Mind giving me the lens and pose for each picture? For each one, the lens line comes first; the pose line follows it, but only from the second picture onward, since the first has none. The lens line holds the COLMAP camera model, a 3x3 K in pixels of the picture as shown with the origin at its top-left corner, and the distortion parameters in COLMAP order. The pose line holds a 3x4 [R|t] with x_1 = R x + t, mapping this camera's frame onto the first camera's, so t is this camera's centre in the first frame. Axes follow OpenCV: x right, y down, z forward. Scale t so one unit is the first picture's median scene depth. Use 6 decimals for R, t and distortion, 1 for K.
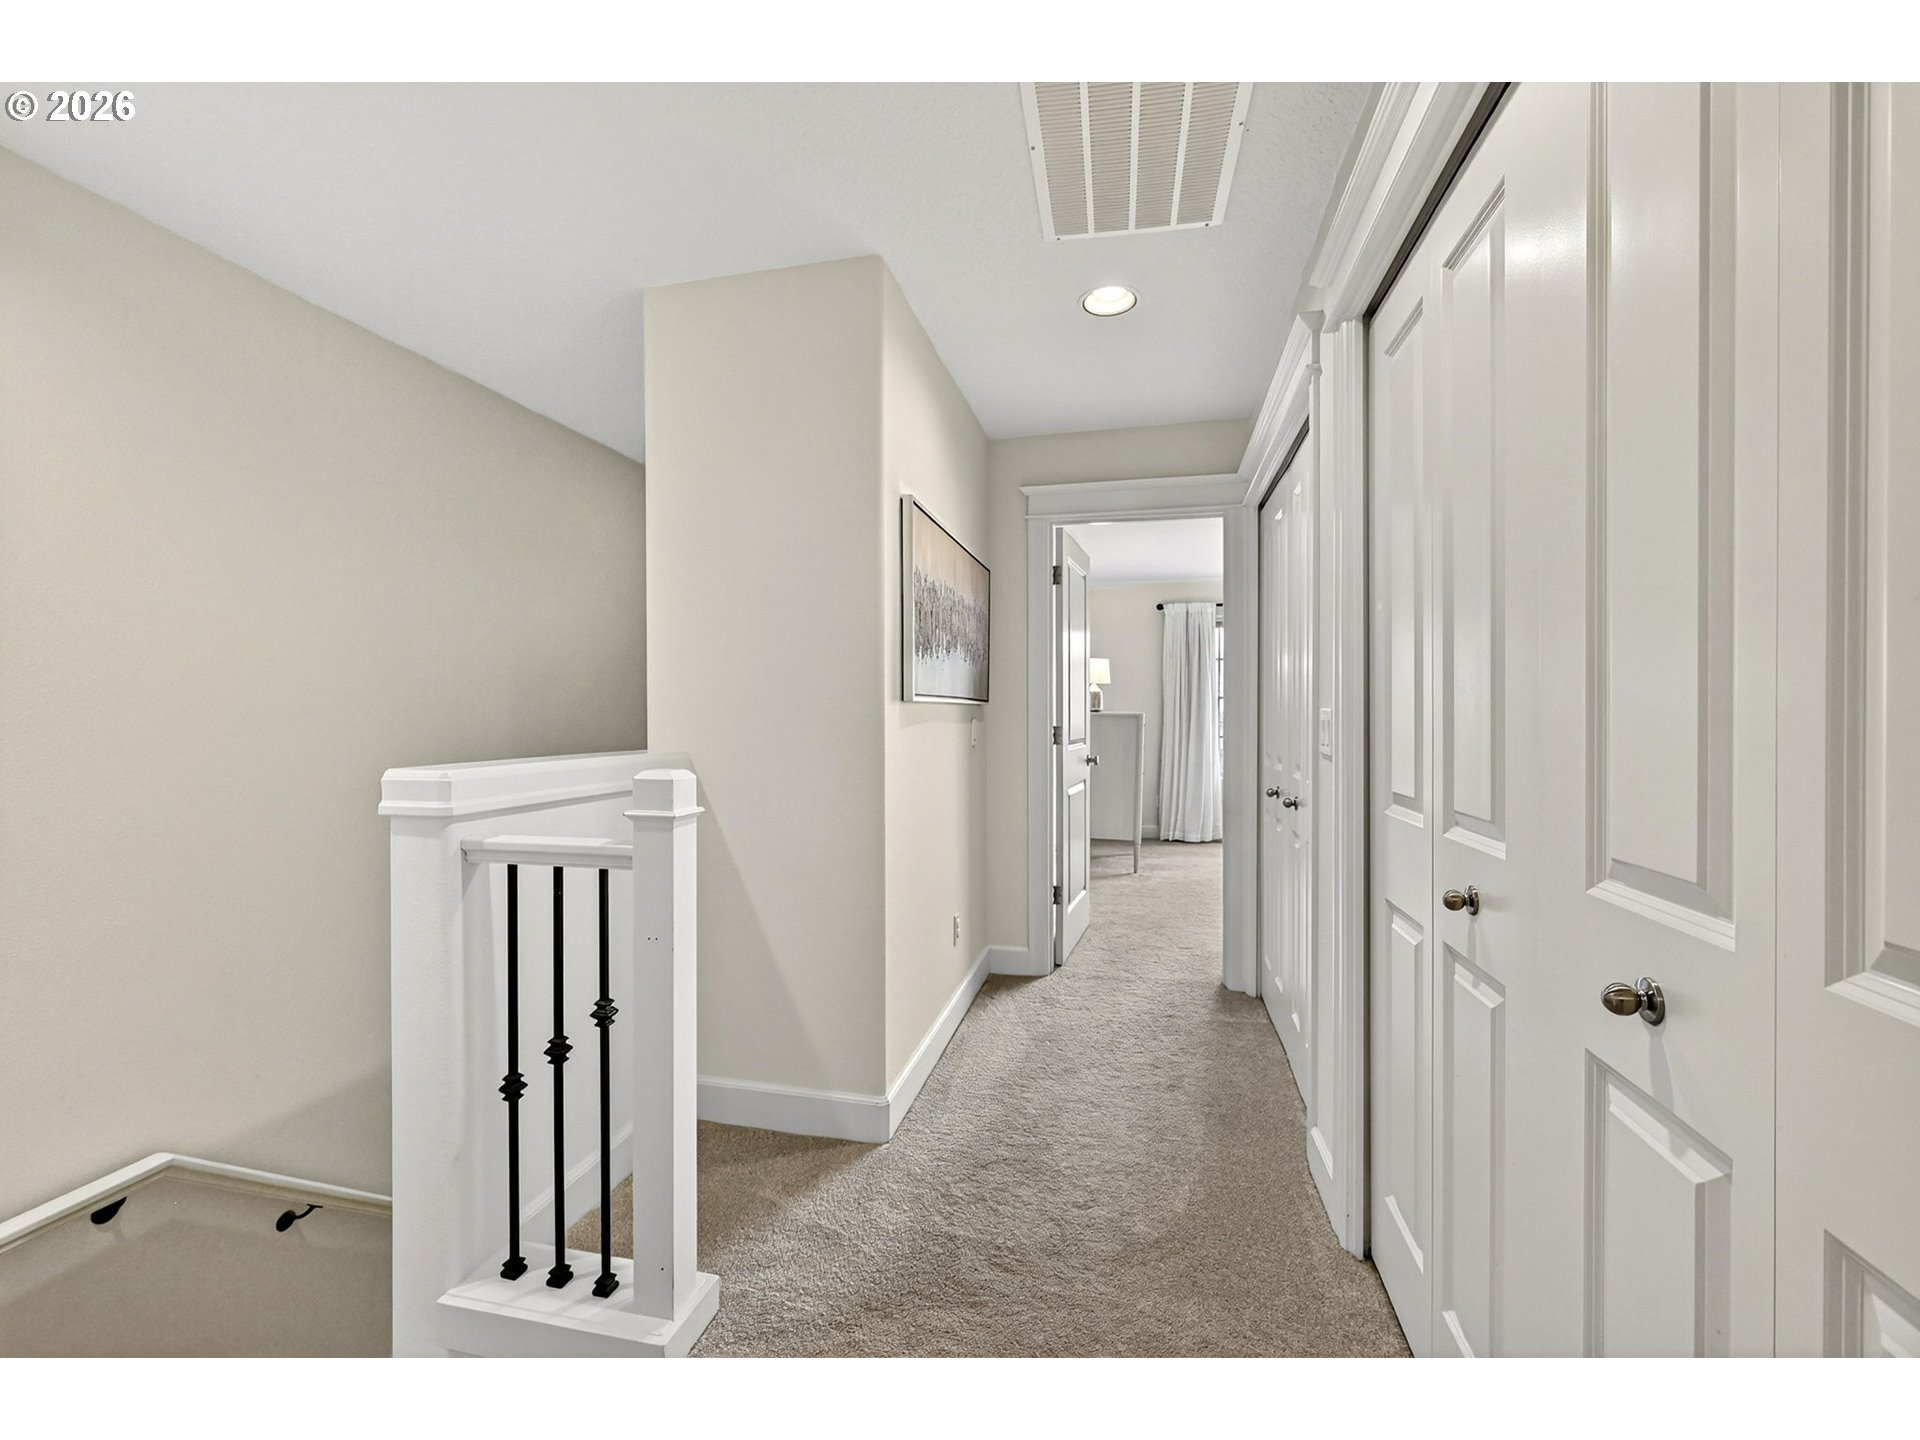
lens RADIAL K [[792.8, 0, 960.0], [0, 792.8, 720.0], [0, 0, 1]] dist [0.002118, 0.000604]
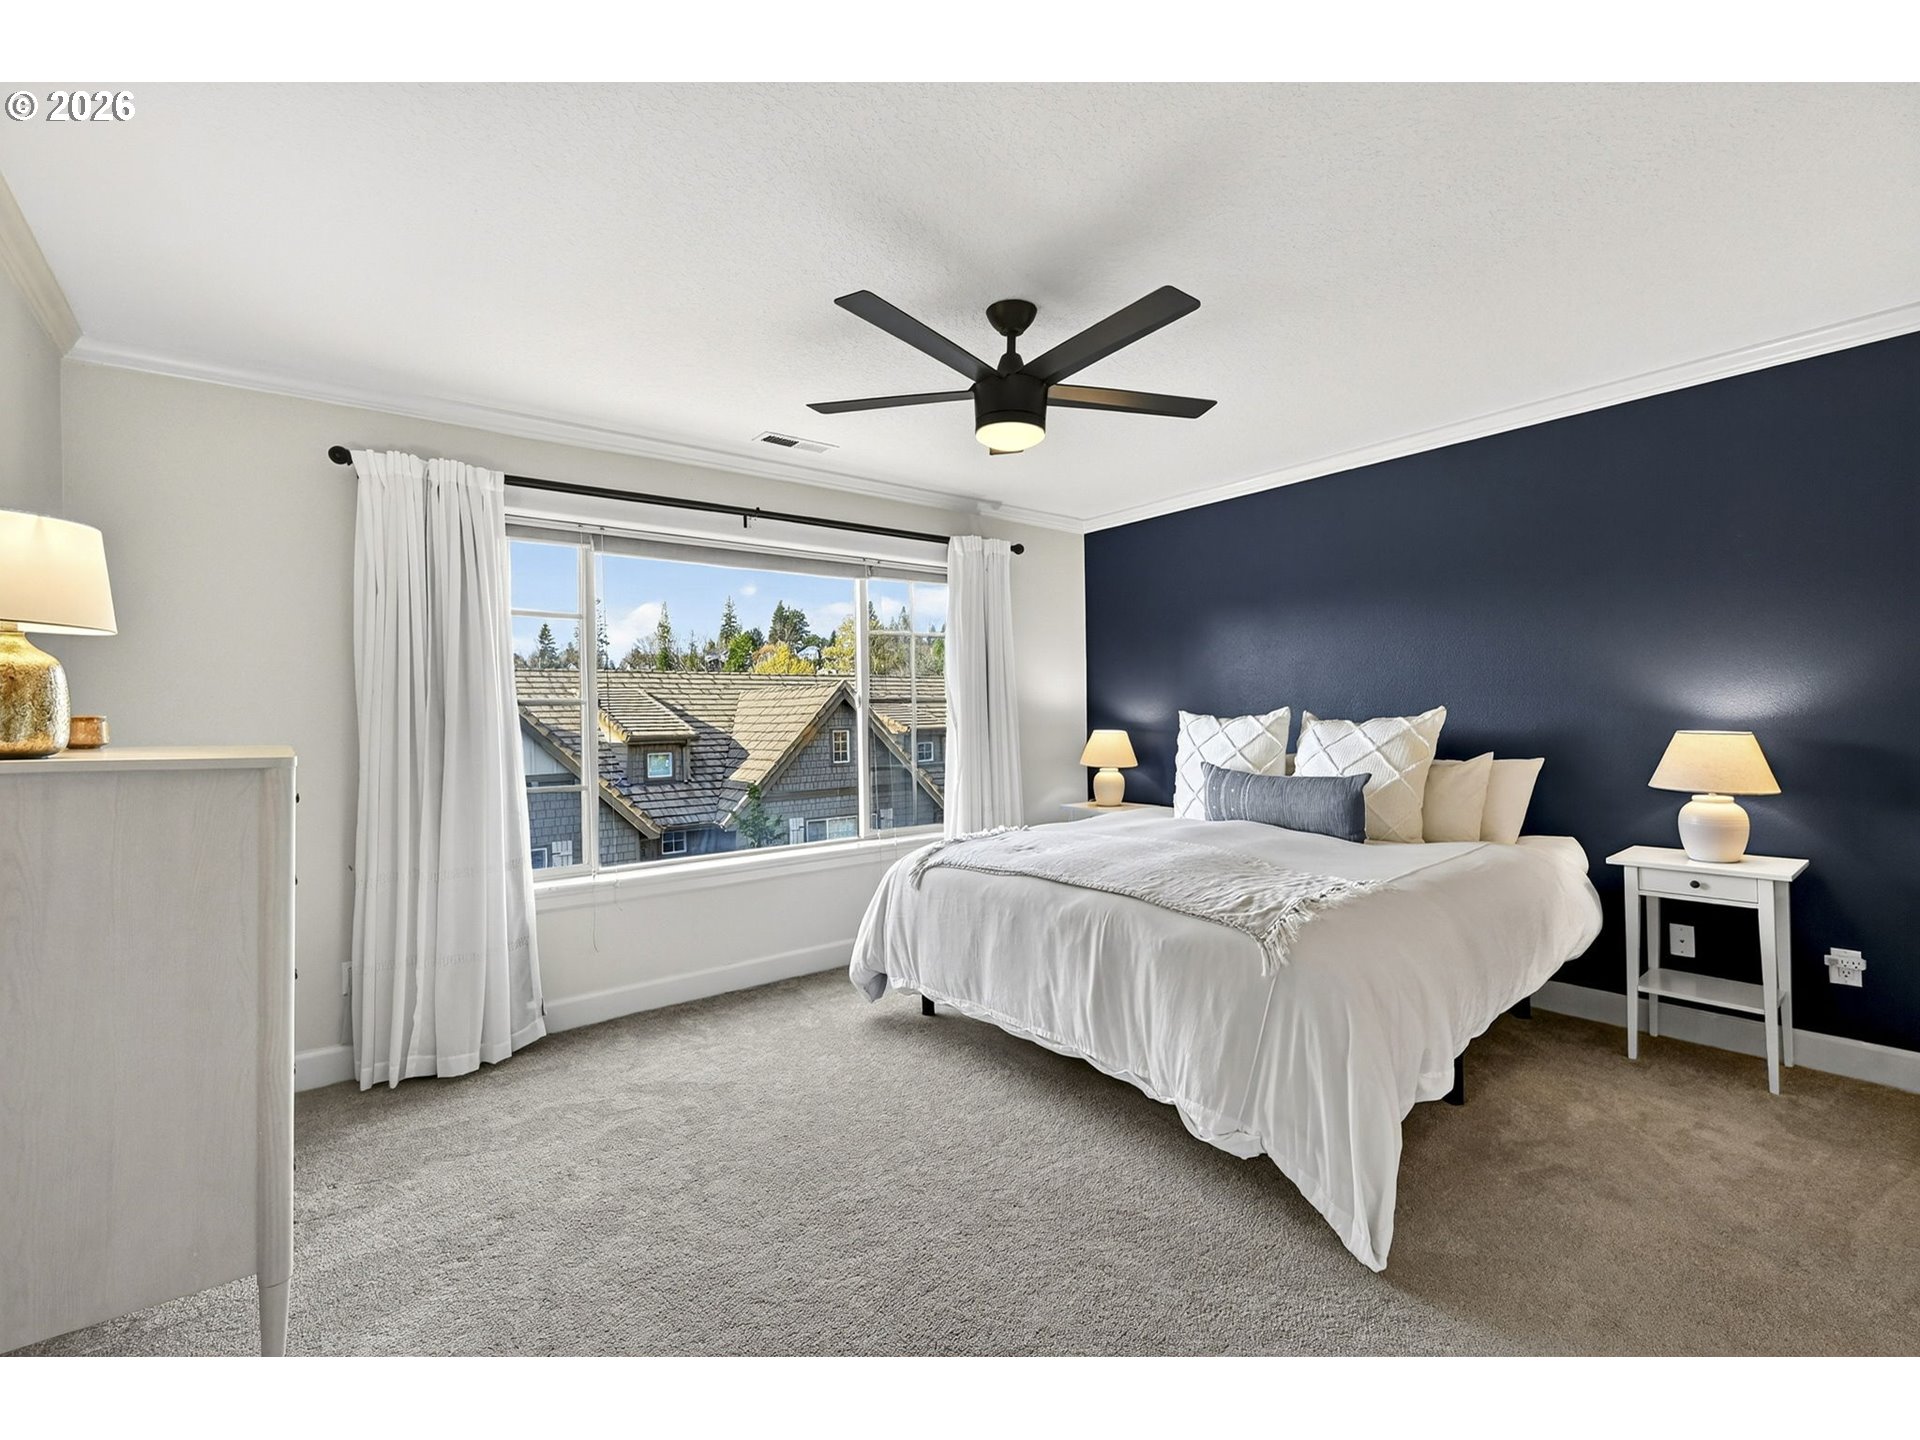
lens RADIAL K [[792.8, 0, 960.0], [0, 792.8, 720.0], [0, 0, 1]] dist [0.002118, 0.000604]
pose [[0.597136, -0.017275, 0.801954, 0.128344], [0.027454, 0.999622, 0.001091, -0.011743], [-0.801670, 0.021366, 0.597385, 0.561156]]
